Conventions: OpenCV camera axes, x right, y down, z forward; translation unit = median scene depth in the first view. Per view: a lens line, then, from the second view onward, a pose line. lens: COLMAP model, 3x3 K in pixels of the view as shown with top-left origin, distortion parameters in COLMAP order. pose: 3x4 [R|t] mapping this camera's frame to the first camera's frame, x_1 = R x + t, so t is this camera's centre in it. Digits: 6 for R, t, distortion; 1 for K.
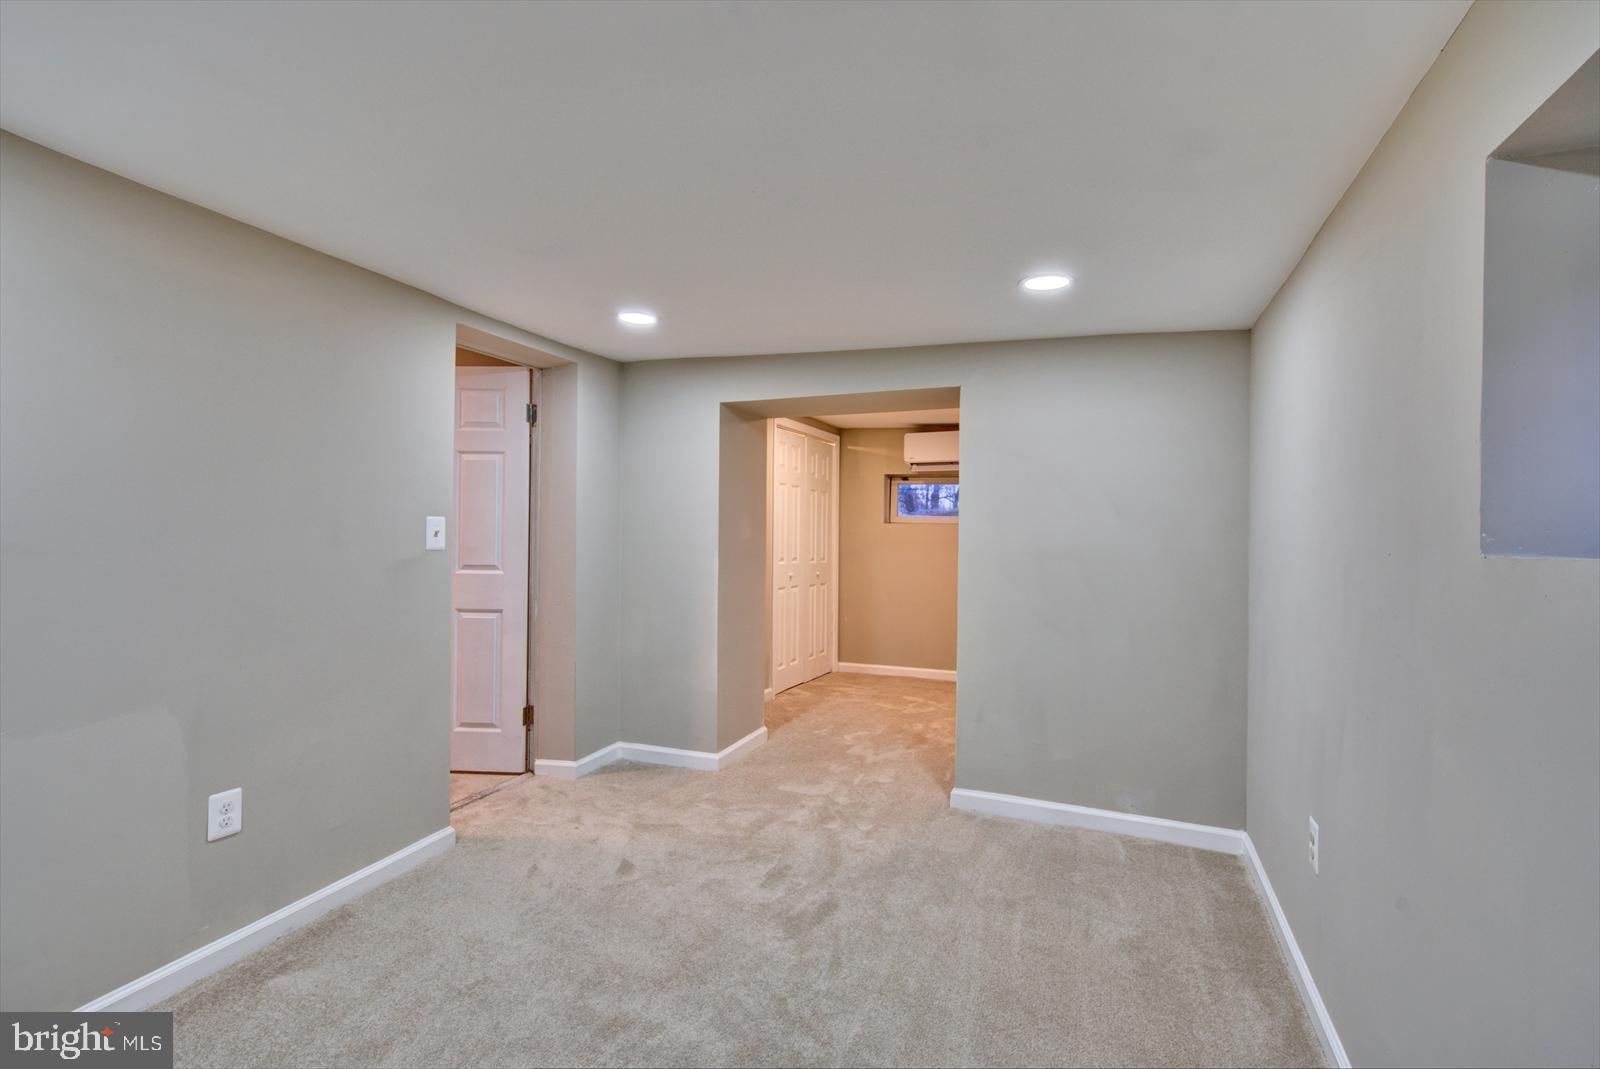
lens RADIAL K [[743.1, 0, 799.9], [0, 743.1, 521.4], [0, 0, 1]] dist [0.000491, 0.000220]
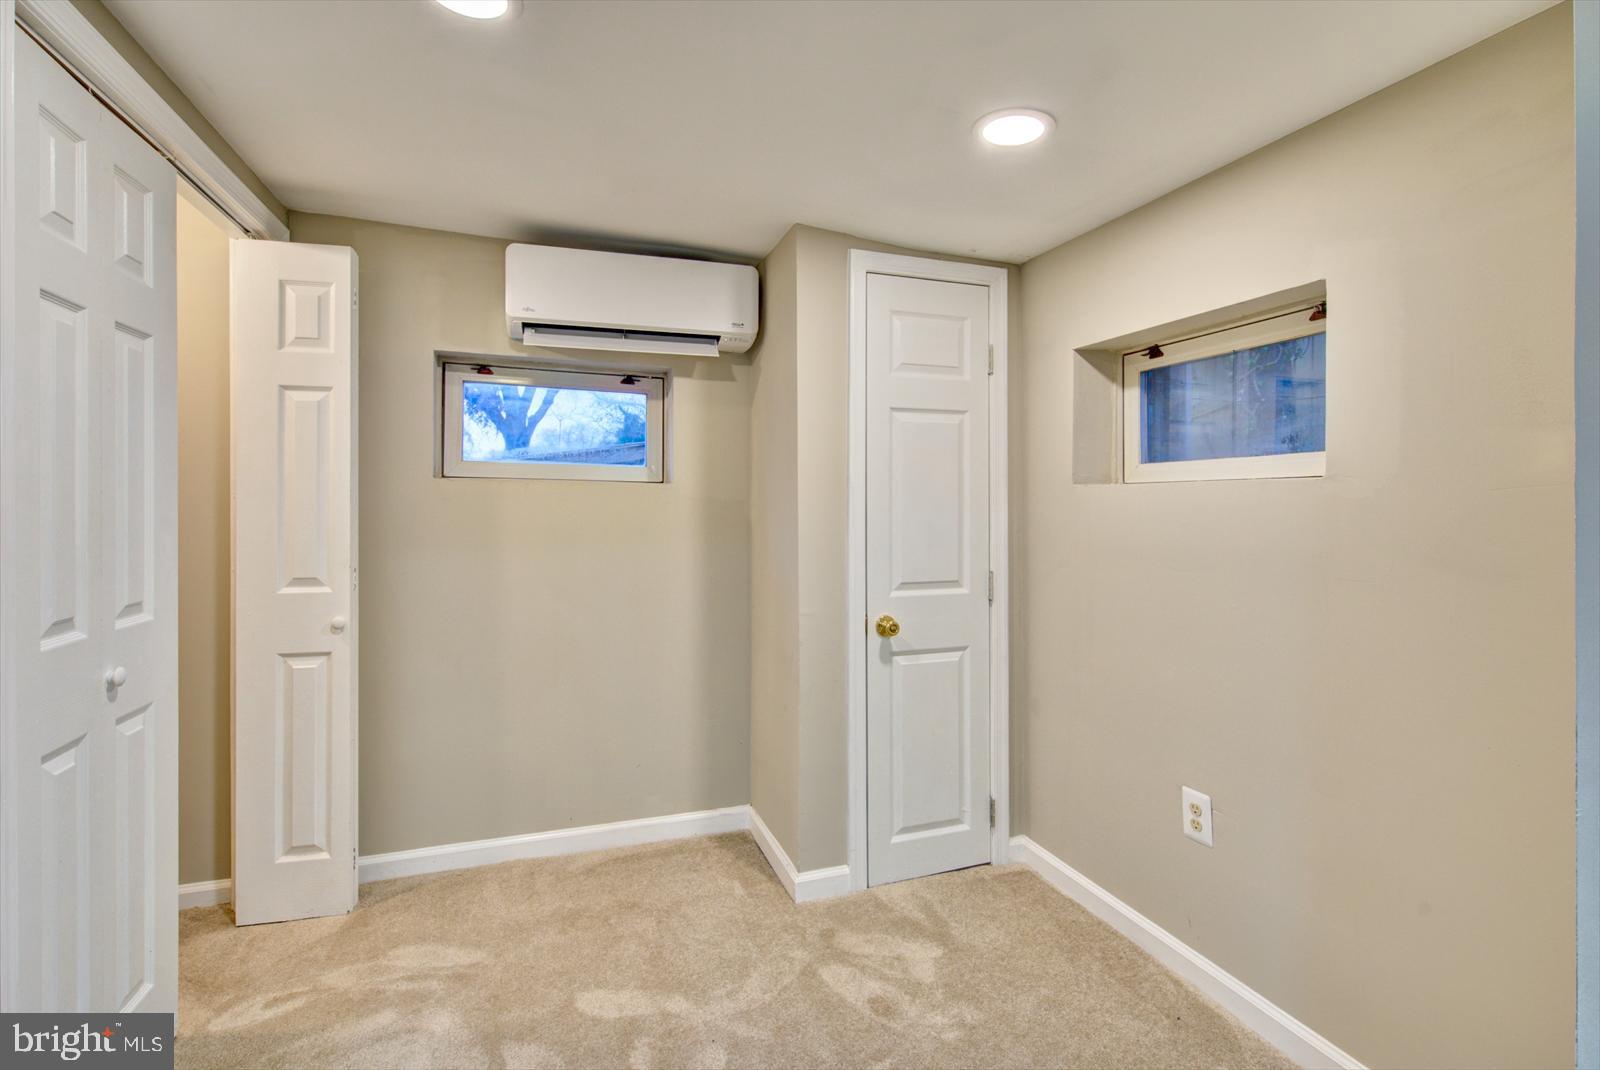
lens RADIAL K [[756.6, 0, 799.8], [0, 756.6, 489.7], [0, 0, 1]] dist [-0.000262, 0.000005]
pose [[0.741554, -0.010409, 0.670812, -0.009669], [0.007960, 0.999946, 0.006717, 0.008223], [-0.670846, 0.000358, 0.741597, 0.584144]]
